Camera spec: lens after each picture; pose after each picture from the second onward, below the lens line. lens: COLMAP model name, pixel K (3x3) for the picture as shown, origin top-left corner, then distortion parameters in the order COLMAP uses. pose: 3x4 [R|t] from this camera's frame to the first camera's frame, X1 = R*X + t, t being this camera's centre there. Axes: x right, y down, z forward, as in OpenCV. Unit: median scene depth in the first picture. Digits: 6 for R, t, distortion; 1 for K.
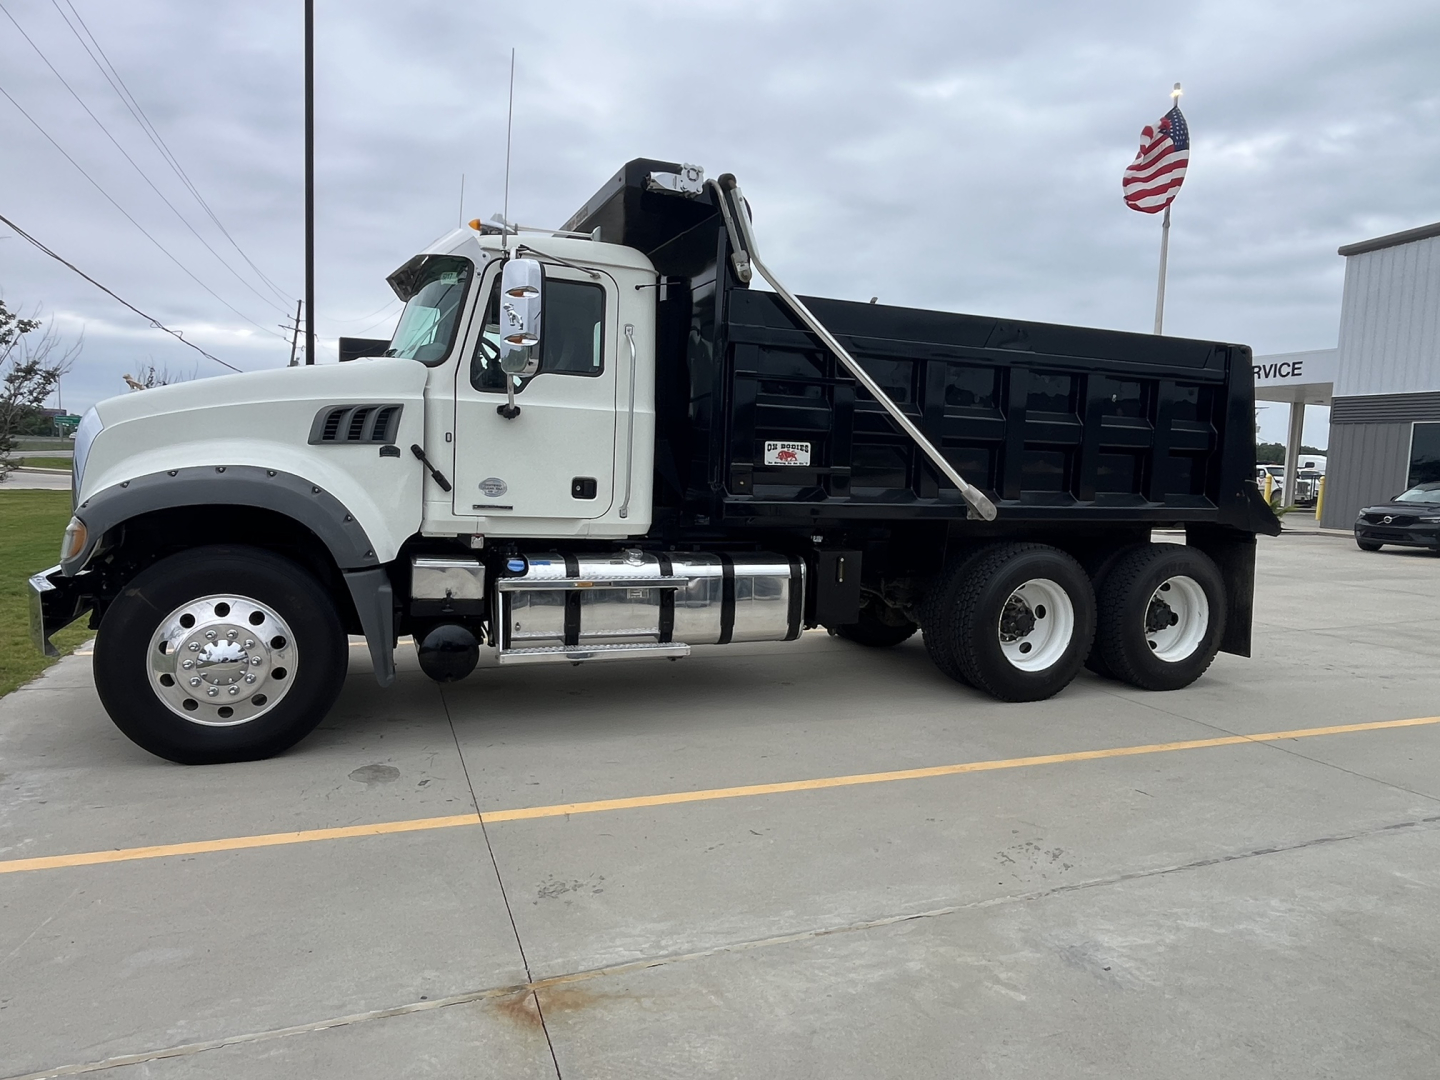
lens RADIAL K [[875.3, 0, 729.0], [0, 875.3, 538.9], [0, 0, 1]] dist [-0.001130, -0.000297]
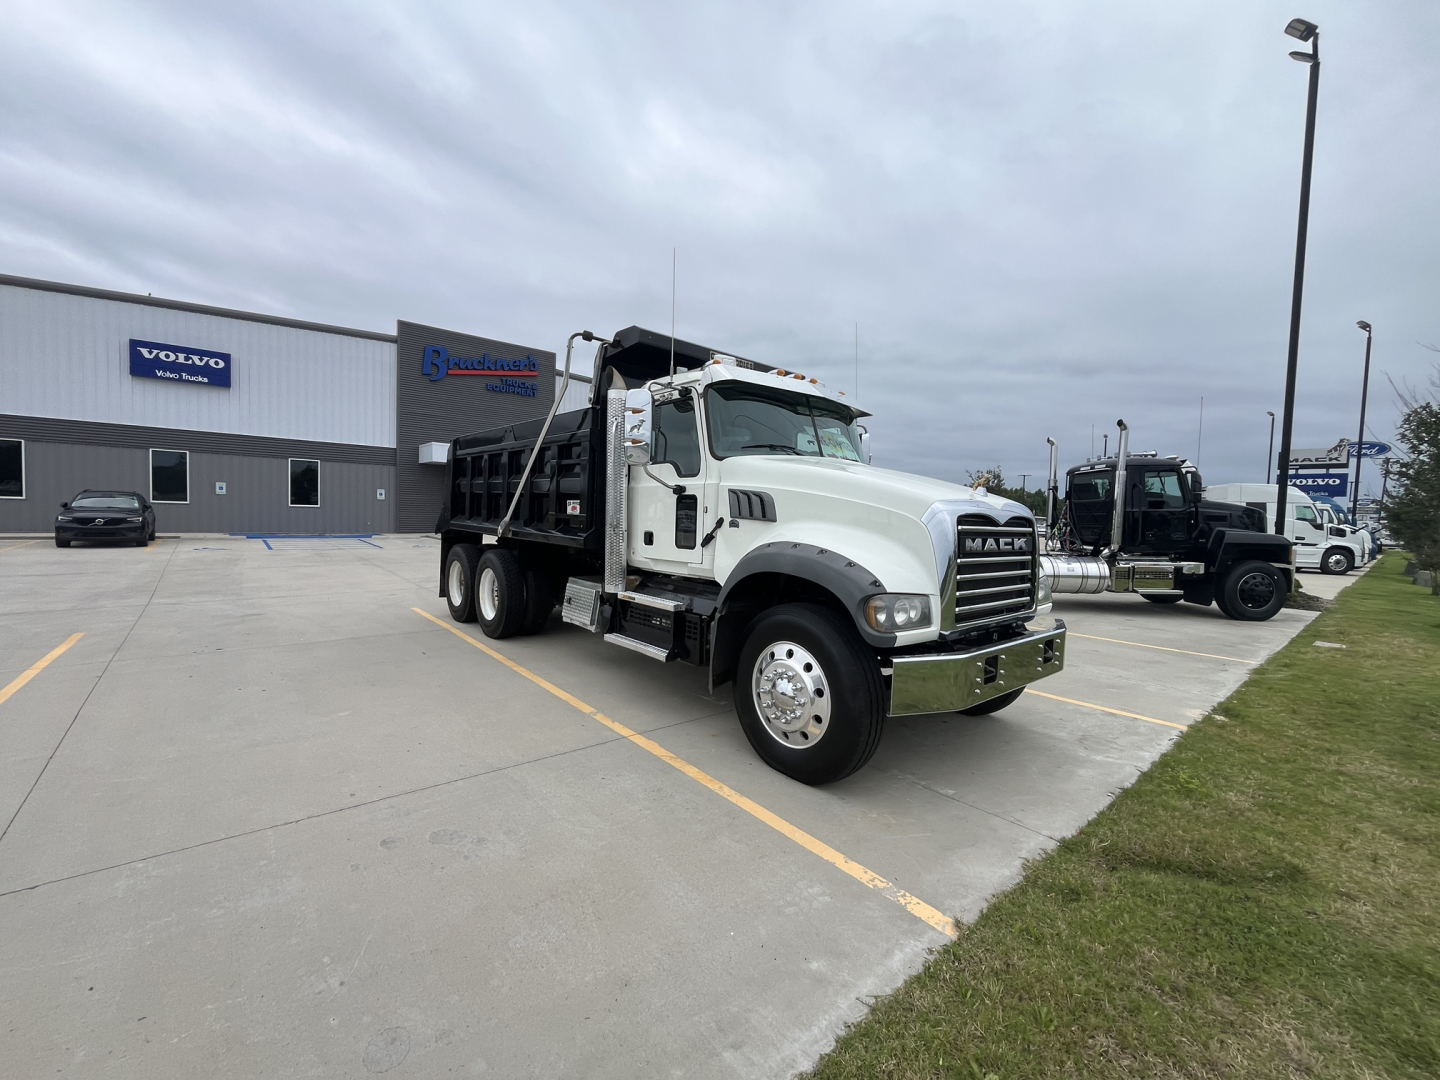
lens RADIAL K [[588.5, 0, 688.6], [0, 588.5, 543.4], [0, 0, 1]] dist [-0.000841, -0.000033]
pose [[-0.289955, -0.096017, 0.952212, -1.401361], [0.042676, 0.992668, 0.113091, -0.214749], [-0.956088, 0.073428, -0.283732, 1.702657]]
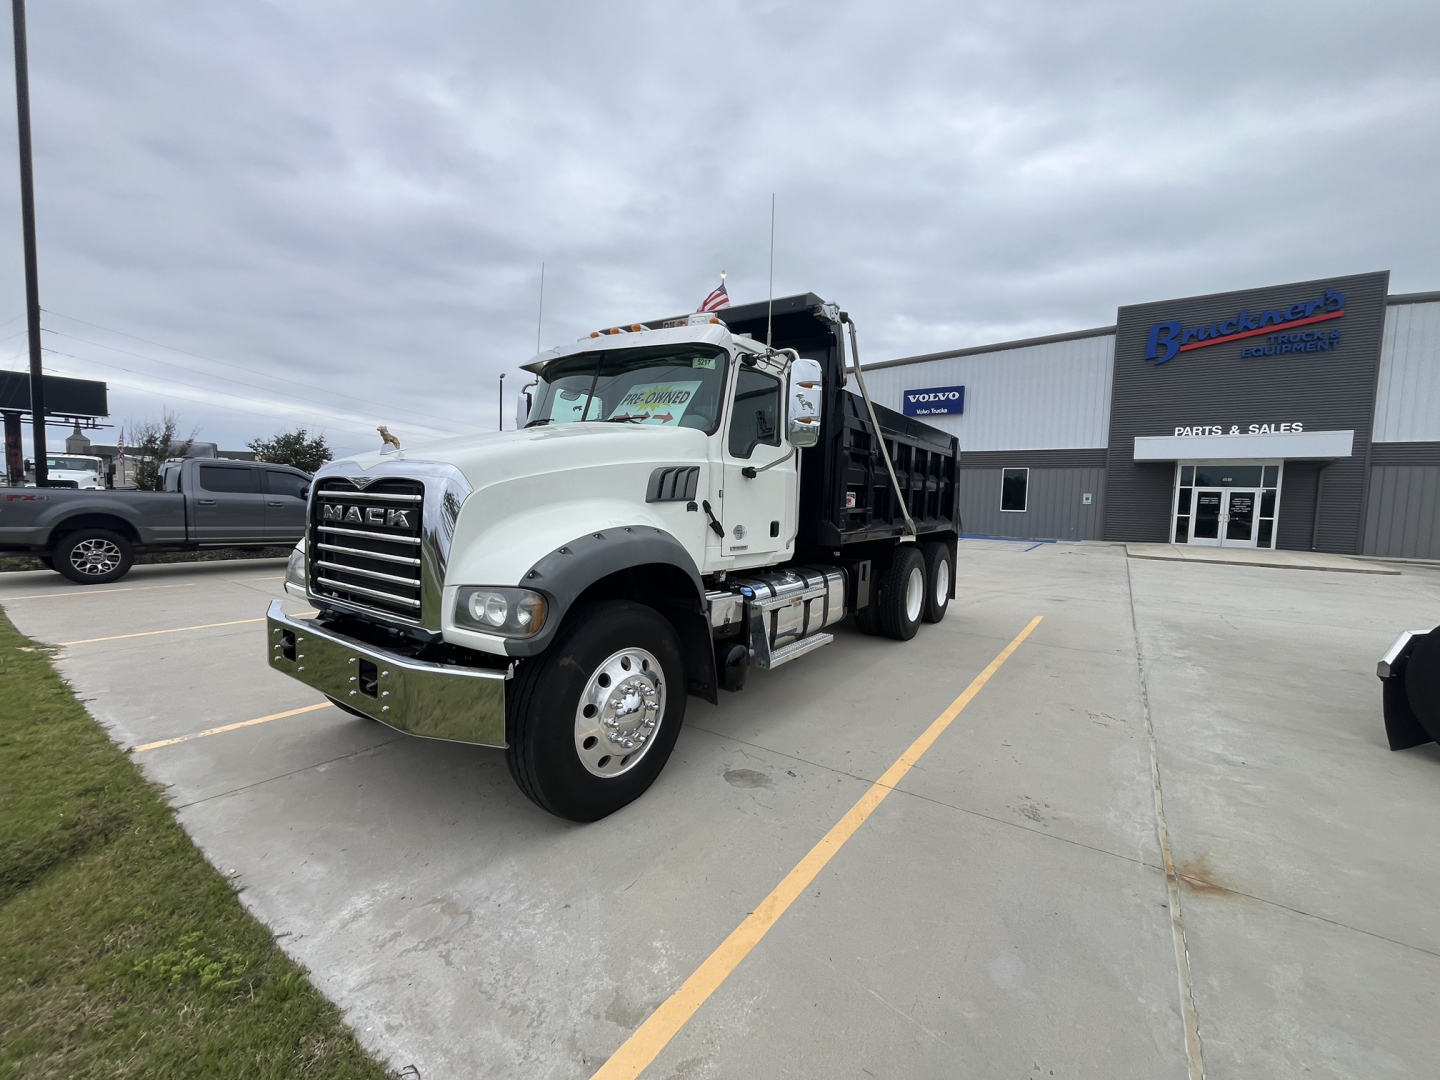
lens RADIAL K [[575.1, 0, 722.7], [0, 575.1, 539.5], [0, 0, 1]] dist [-0.000757, -0.000274]
pose [[0.837284, -0.053336, 0.544160, -0.765762], [0.052148, 0.998484, 0.017630, -0.066250], [-0.544275, 0.013616, 0.838796, 0.322791]]
